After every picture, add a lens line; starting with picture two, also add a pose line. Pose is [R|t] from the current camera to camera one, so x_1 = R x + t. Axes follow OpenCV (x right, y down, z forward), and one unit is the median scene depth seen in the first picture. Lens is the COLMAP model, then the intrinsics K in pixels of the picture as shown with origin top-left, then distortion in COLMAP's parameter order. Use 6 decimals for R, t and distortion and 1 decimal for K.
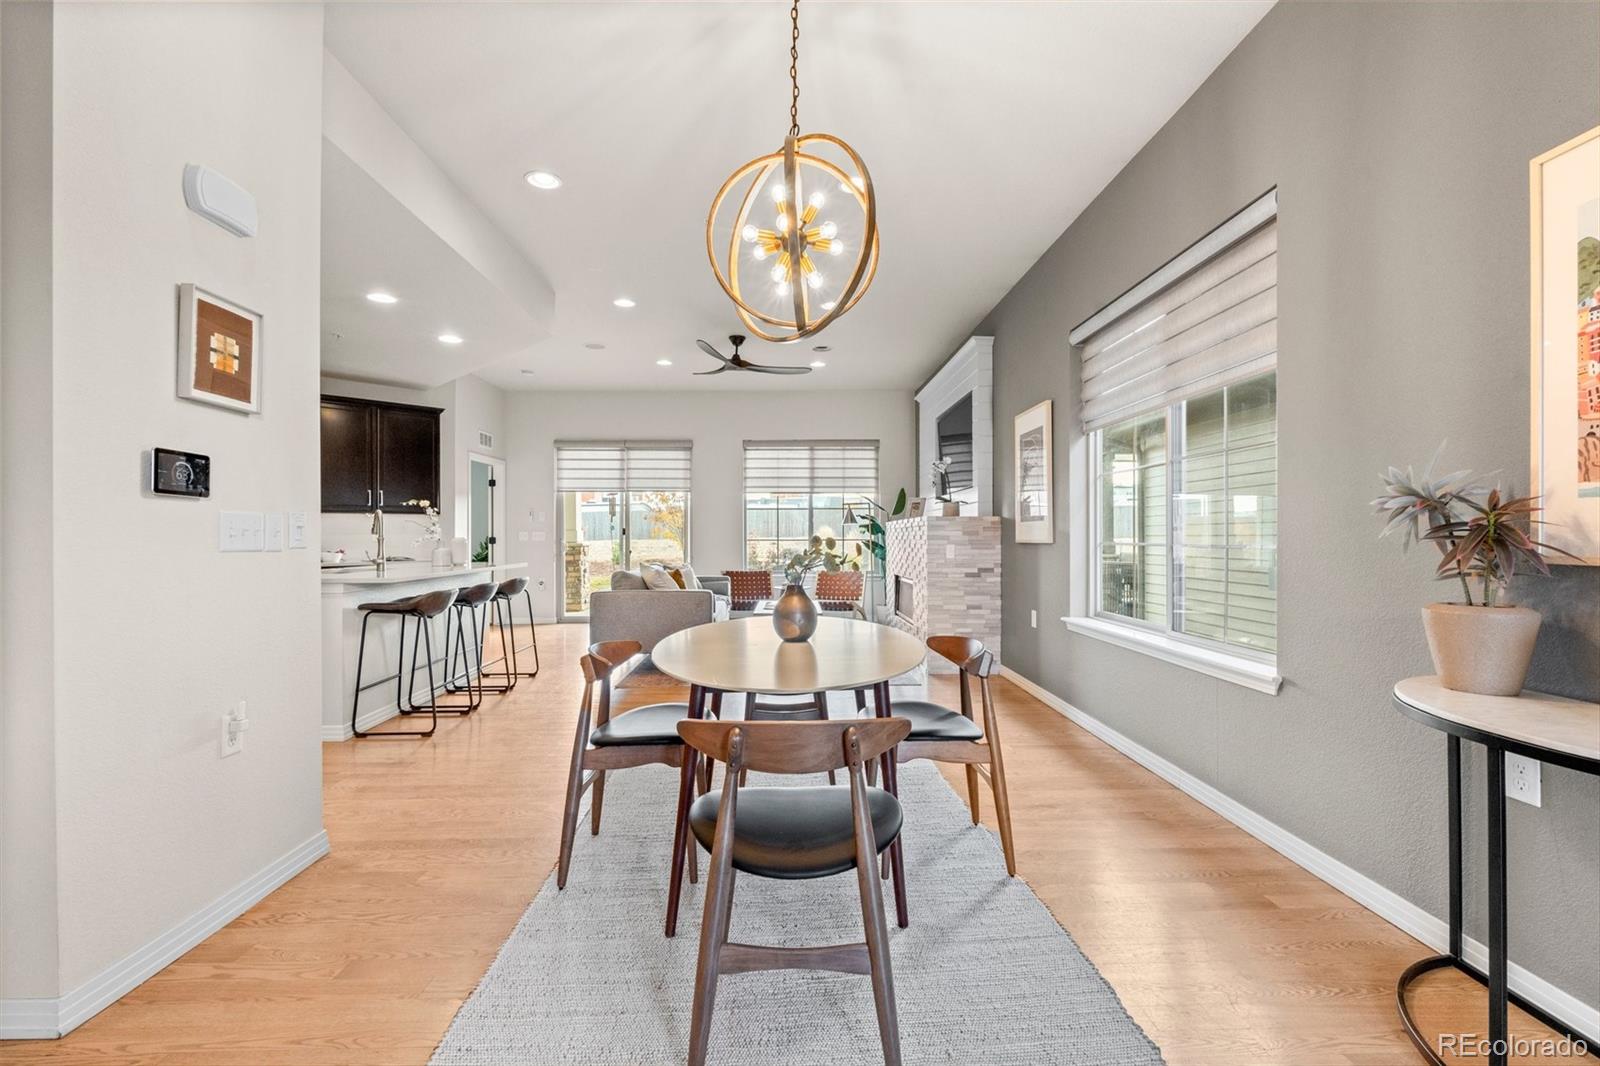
lens RADIAL K [[705.1, 0, 800.5], [0, 705.1, 535.6], [0, 0, 1]] dist [-0.008318, 0.001238]
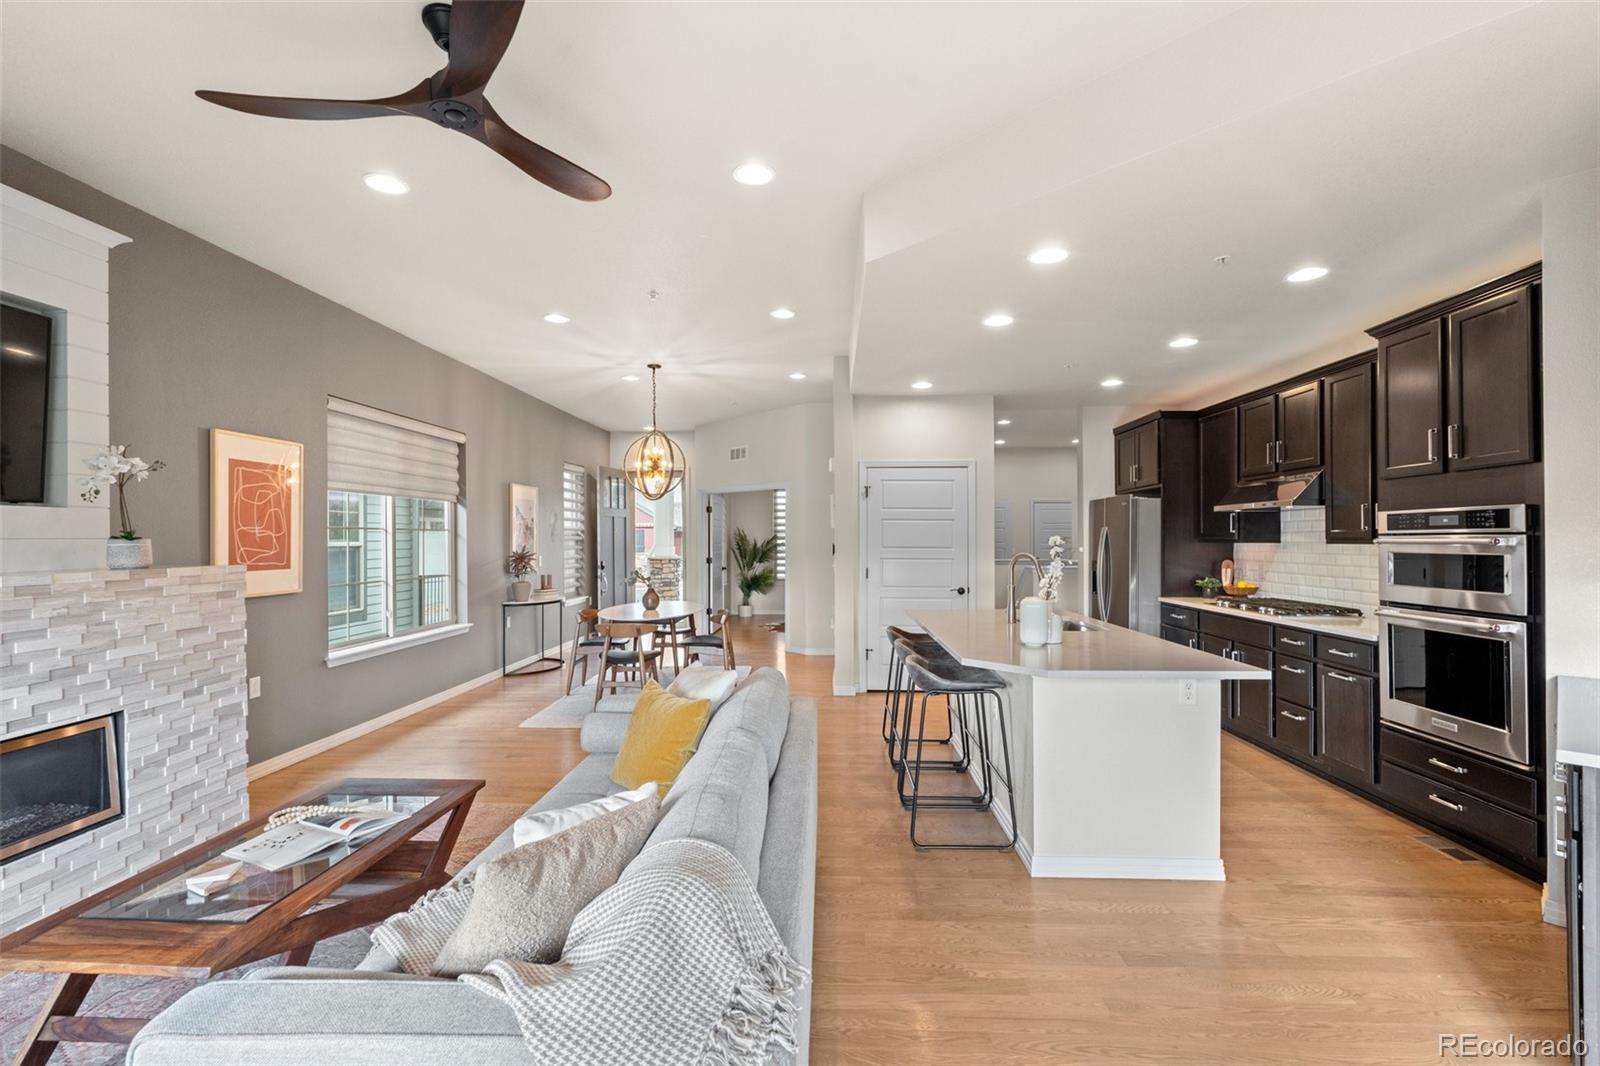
lens RADIAL K [[705.1, 0, 795.0], [0, 705.1, 534.4], [0, 0, 1]] dist [-0.008318, 0.001238]
pose [[-0.997319, 0.006644, 0.072876, -0.322716], [0.006138, 0.999955, -0.007173, -0.046105], [-0.072920, -0.006706, -0.997315, 1.557023]]
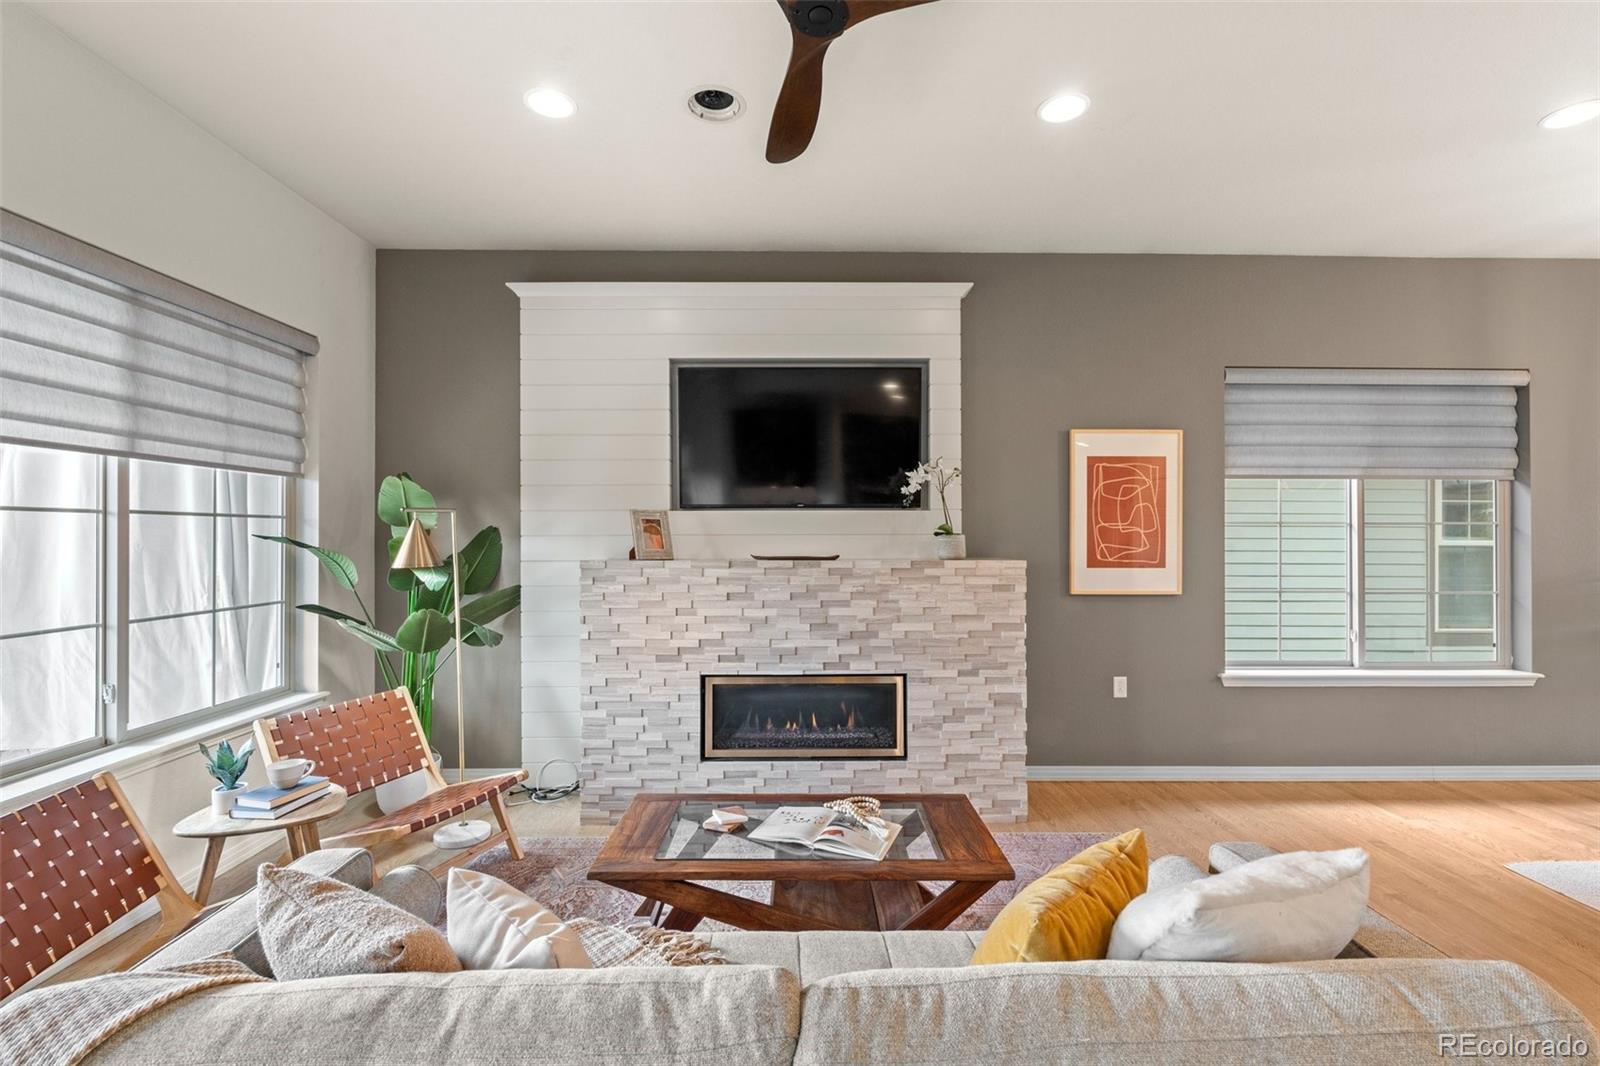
lens RADIAL K [[705.1, 0, 805.0], [0, 705.1, 534.4], [0, 0, 1]] dist [-0.008318, 0.001238]
pose [[0.009100, 0.003835, 0.999951, -0.426822], [-0.004181, 0.999984, -0.003797, -0.047175], [-0.999950, -0.004146, 0.009116, 1.187548]]
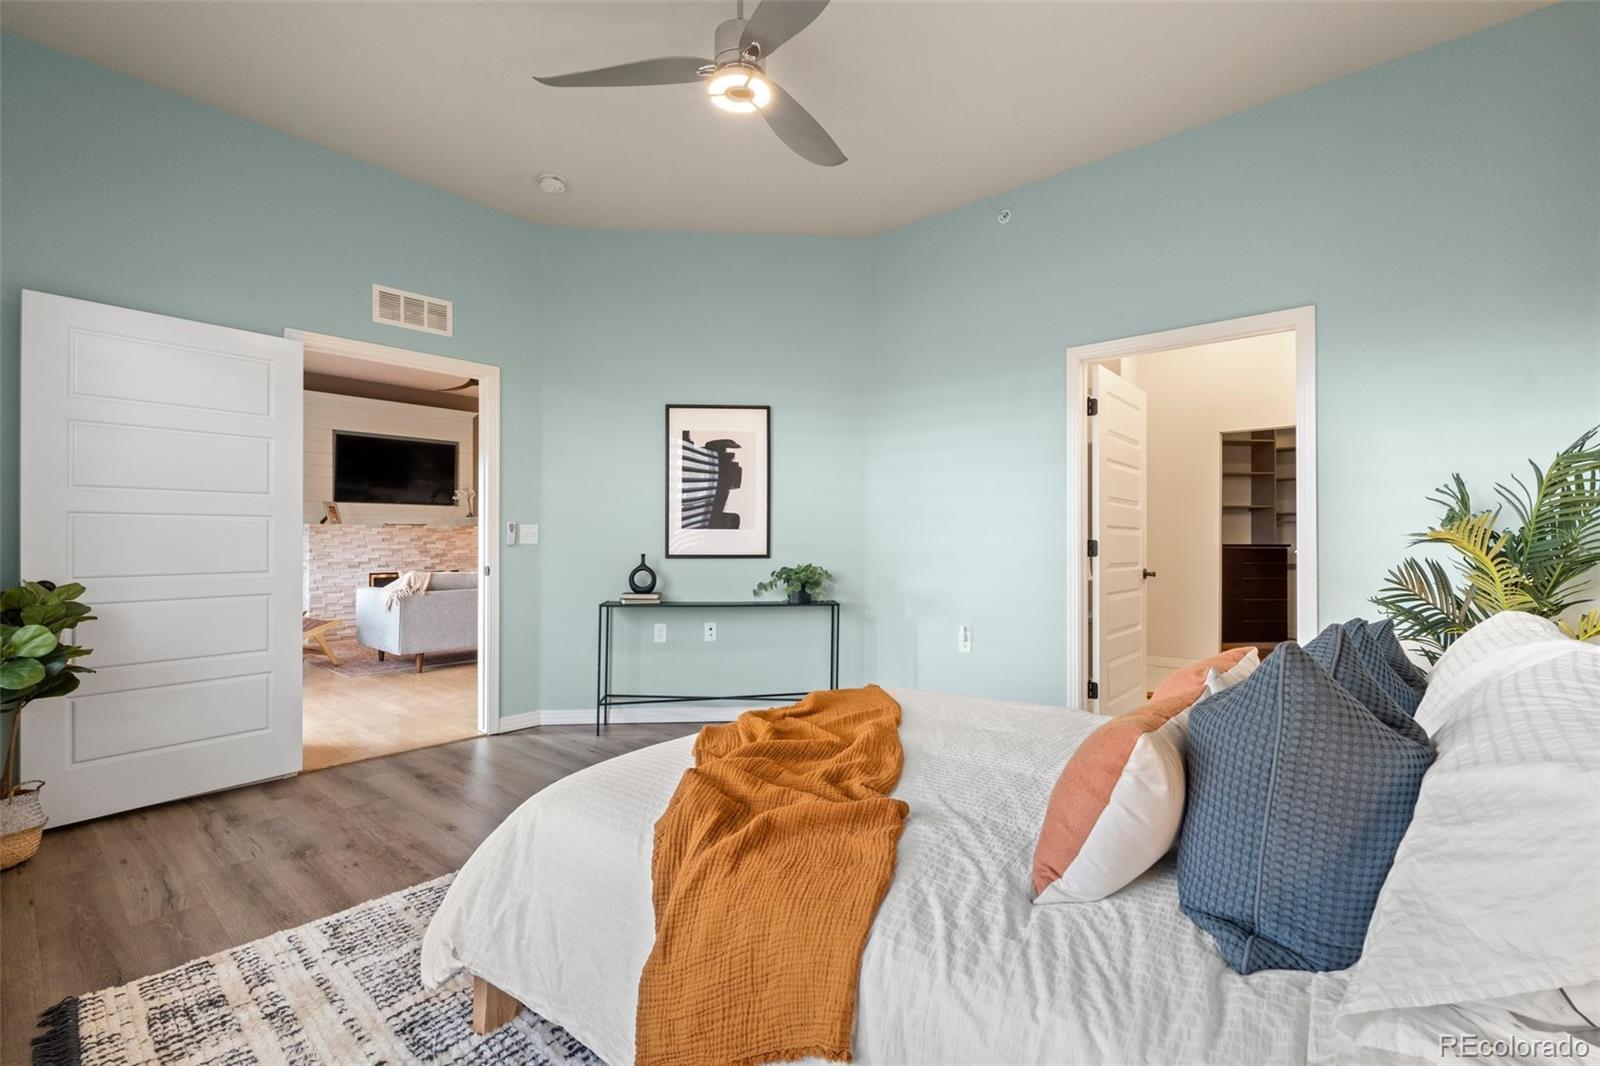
lens RADIAL K [[705.1, 0, 799.6], [0, 705.1, 531.0], [0, 0, 1]] dist [-0.008318, 0.001238]
pose [[-0.740267, 0.010044, 0.672238, -1.409796], [-0.000832, 0.999874, -0.015855, 0.007686], [-0.672312, -0.012297, -0.740166, 1.745080]]
